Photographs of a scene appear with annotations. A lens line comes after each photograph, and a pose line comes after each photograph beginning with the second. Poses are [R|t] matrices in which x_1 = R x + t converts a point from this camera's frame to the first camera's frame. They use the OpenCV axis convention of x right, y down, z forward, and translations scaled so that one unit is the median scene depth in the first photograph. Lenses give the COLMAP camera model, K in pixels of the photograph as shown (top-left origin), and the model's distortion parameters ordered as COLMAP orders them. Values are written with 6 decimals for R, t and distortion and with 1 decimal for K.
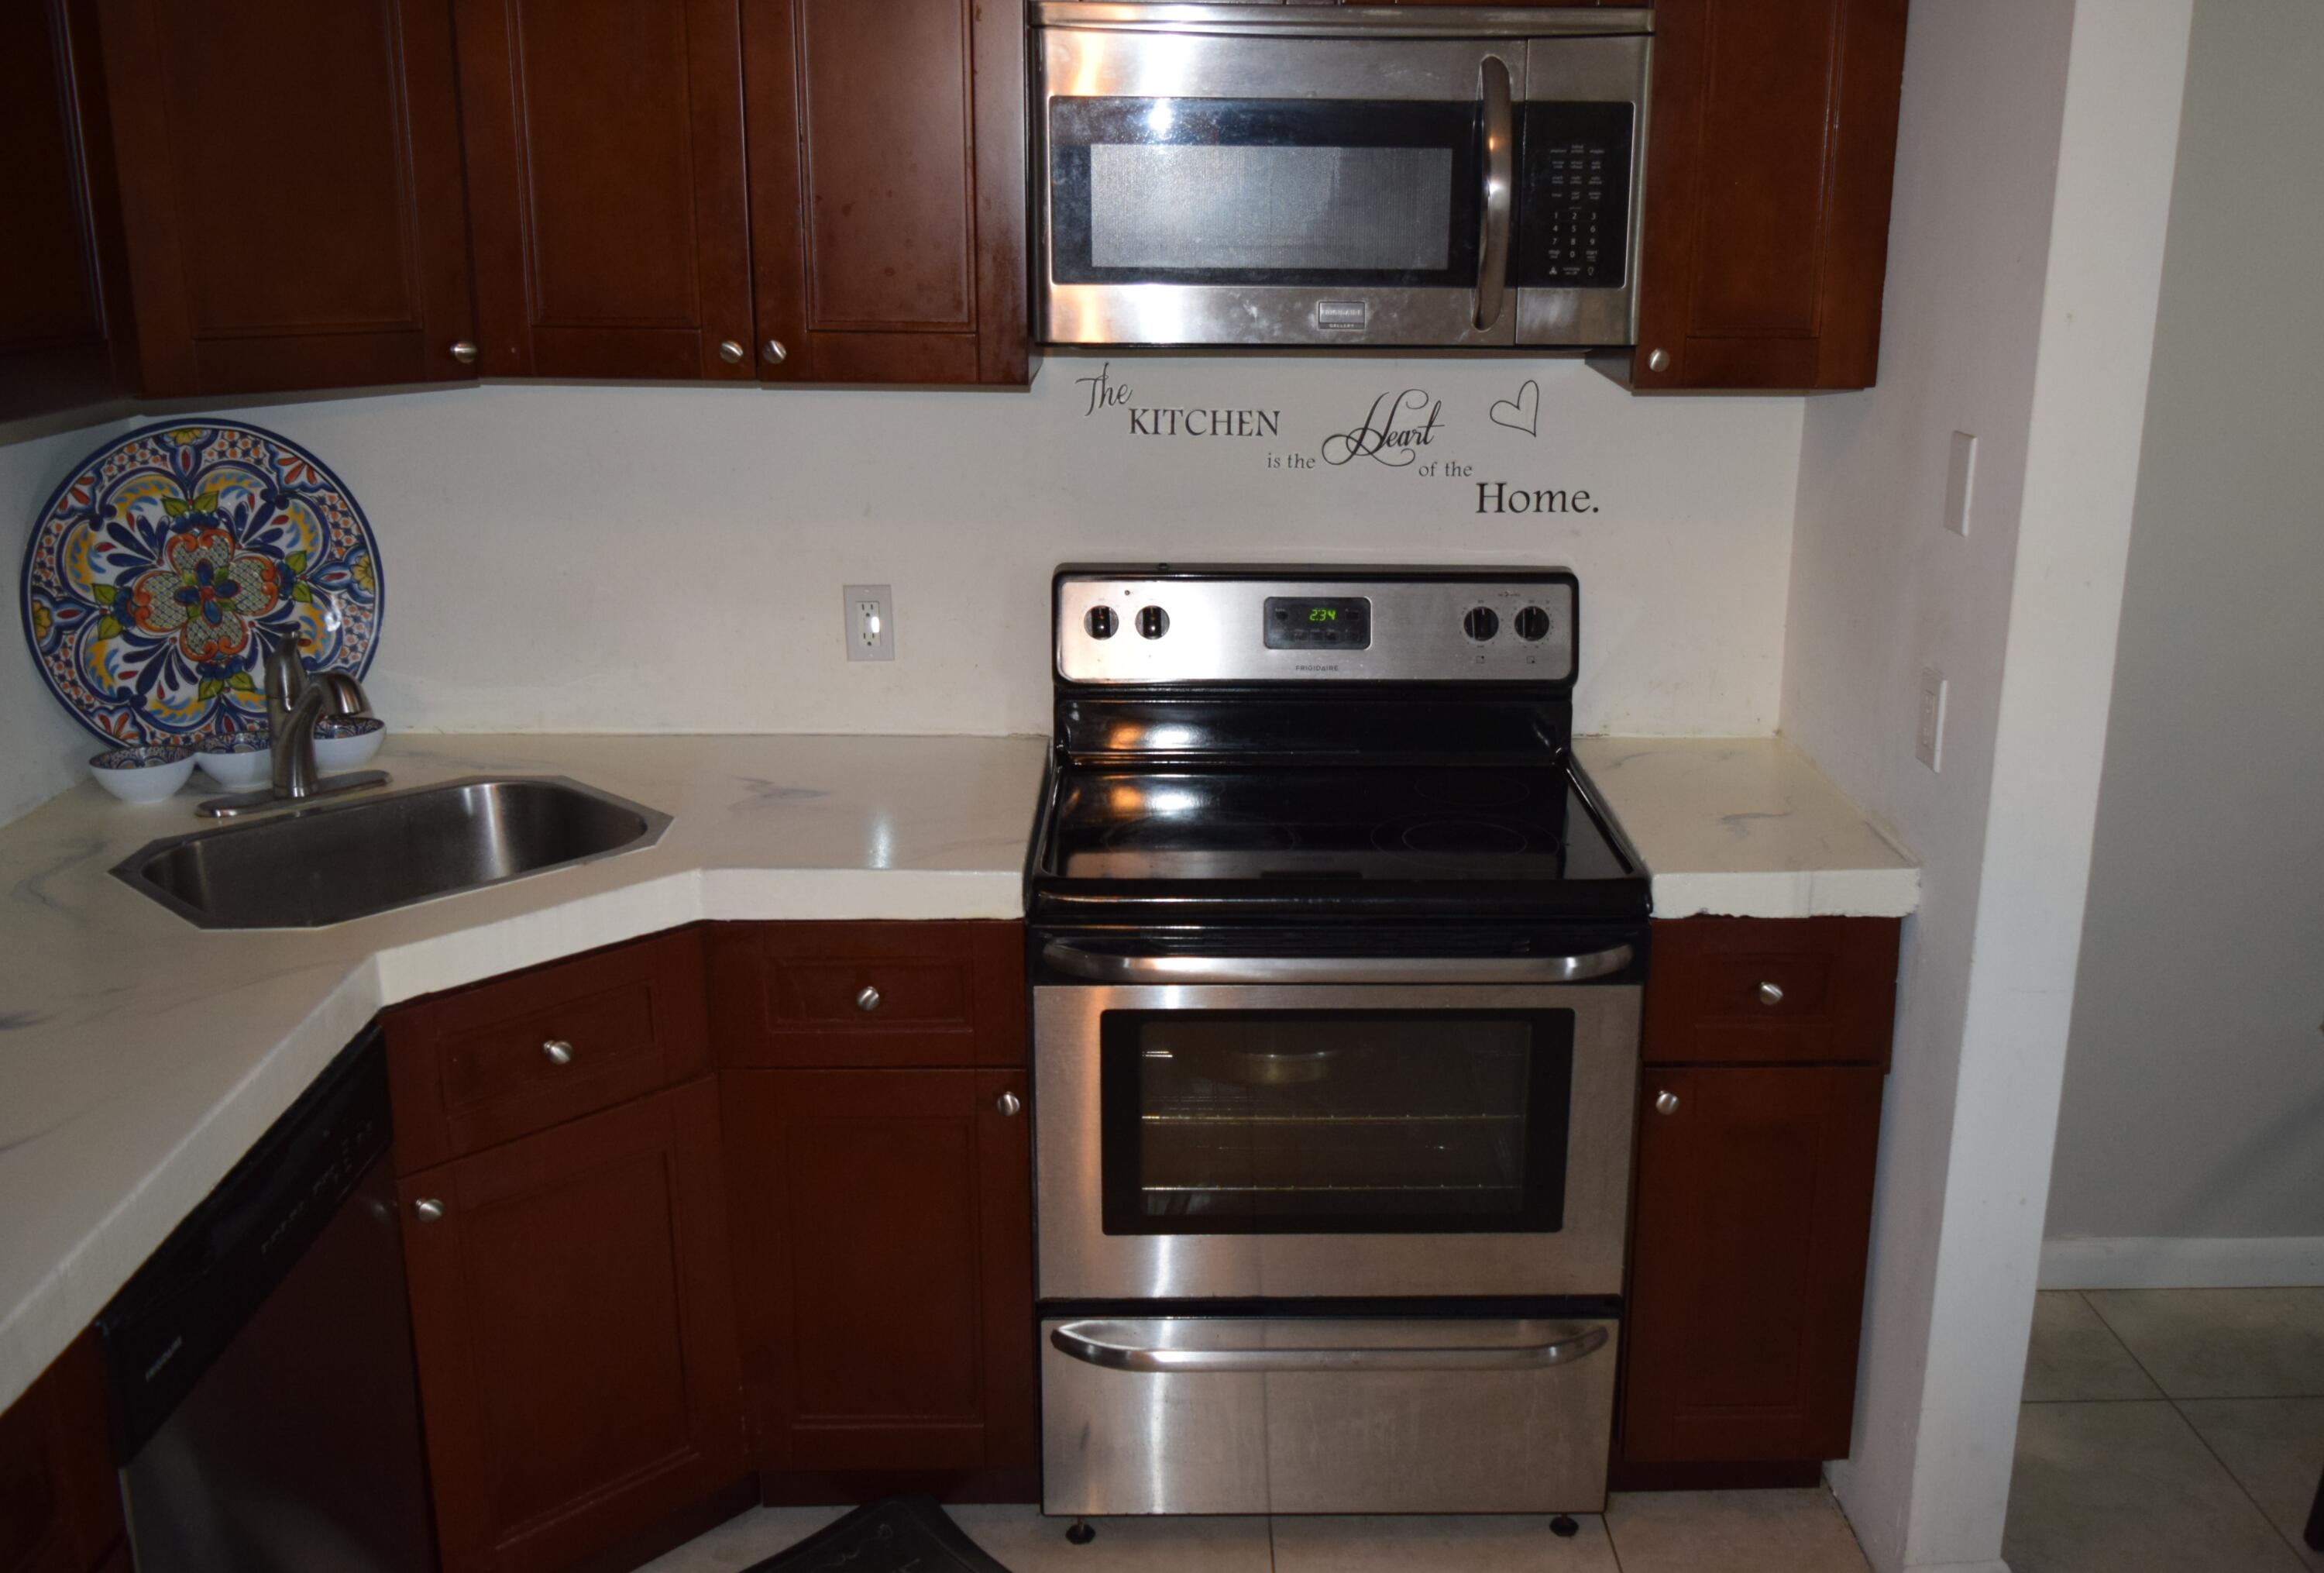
lens RADIAL K [[2077.5, 0, 1259.0], [0, 2077.5, 776.4], [0, 0, 1]] dist [-0.023092, 0.005839]
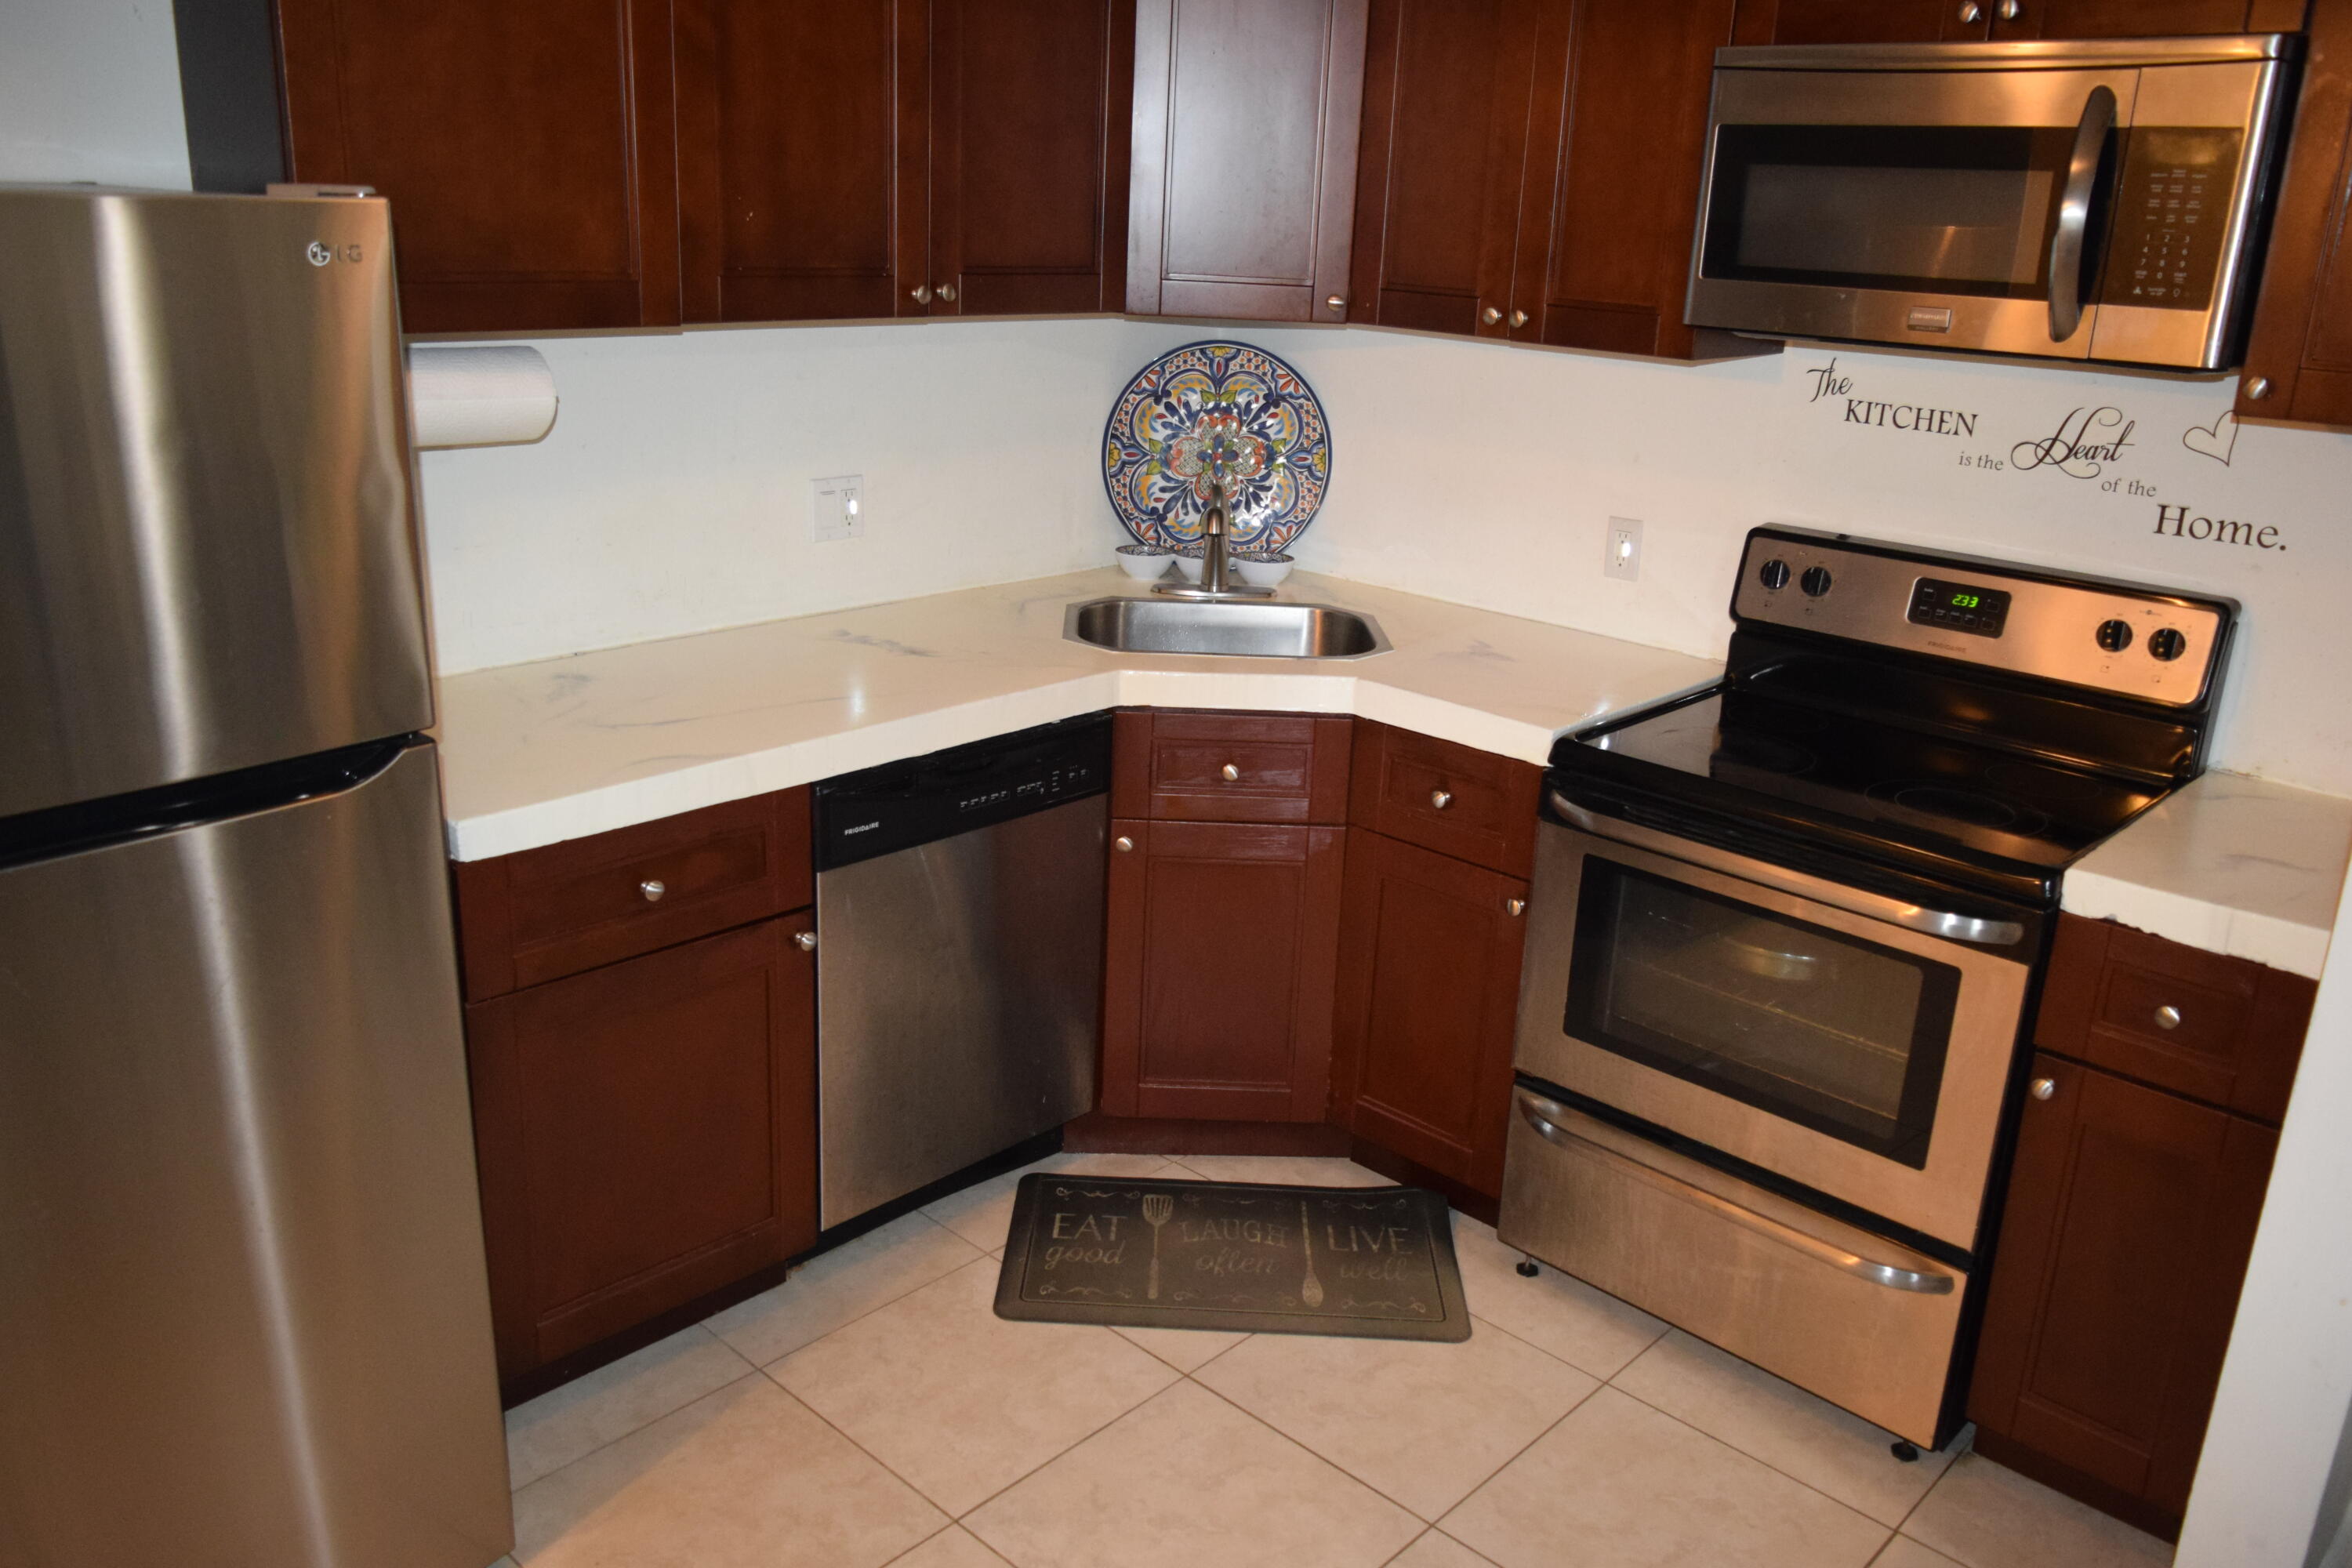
lens RADIAL K [[1822.2, 0, 1178.9], [0, 1822.2, 776.1], [0, 0, 1]] dist [-0.022061, 0.011542]
pose [[0.696913, 0.234410, -0.677765, 0.440246], [-0.227318, 0.968544, 0.101237, 0.010411], [0.680176, 0.083515, 0.728276, 0.022628]]
